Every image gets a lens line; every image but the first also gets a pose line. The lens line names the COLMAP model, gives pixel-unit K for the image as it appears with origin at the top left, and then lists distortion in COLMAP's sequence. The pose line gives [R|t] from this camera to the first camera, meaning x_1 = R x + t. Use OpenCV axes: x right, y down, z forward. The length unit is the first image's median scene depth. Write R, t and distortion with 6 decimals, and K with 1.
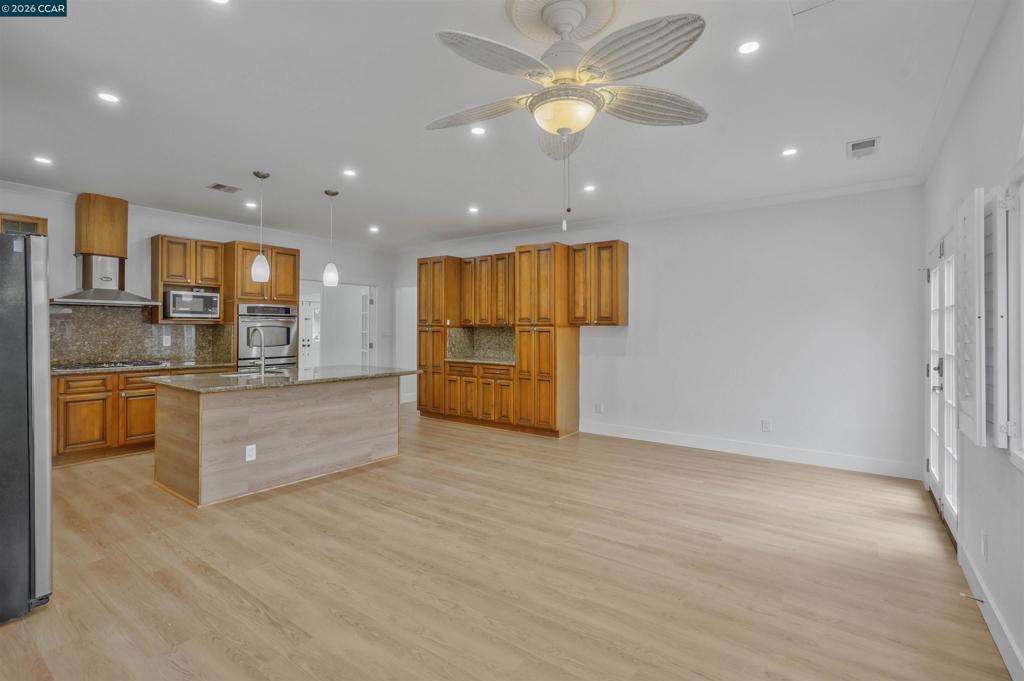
lens RADIAL K [[475.3, 0, 510.7], [0, 475.3, 327.4], [0, 0, 1]] dist [-0.014325, 0.005923]
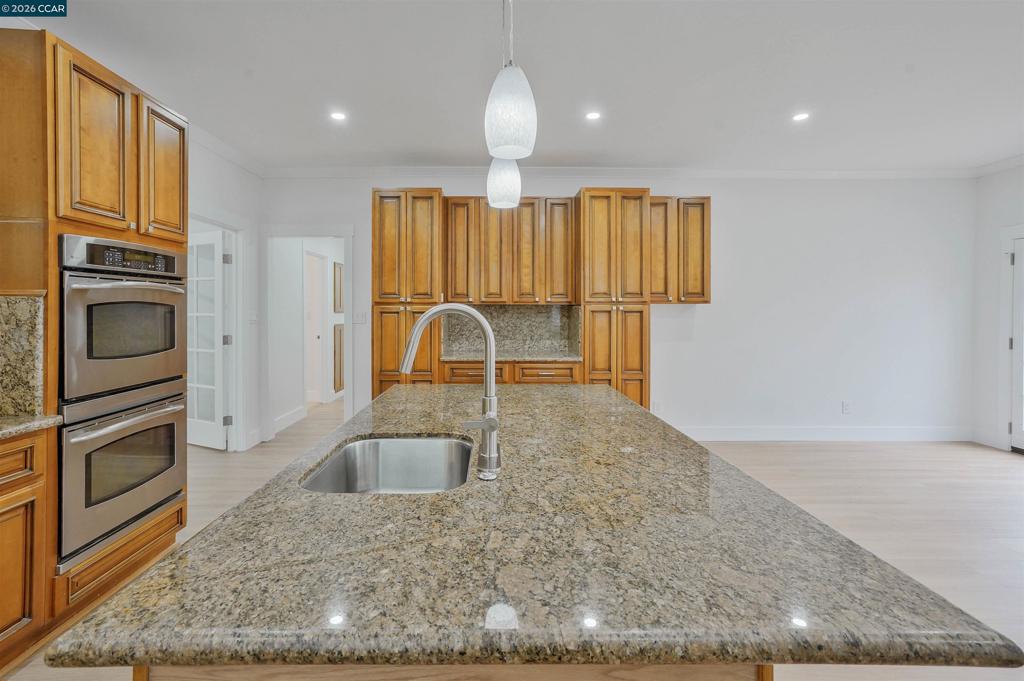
lens RADIAL K [[475.3, 0, 508.1], [0, 475.3, 310.9], [0, 0, 1]] dist [-0.014325, 0.005923]
pose [[0.802398, -0.006254, 0.596757, -0.534916], [0.000964, 0.999957, 0.009184, 0.001090], [-0.596789, -0.006794, 0.802370, 0.571193]]
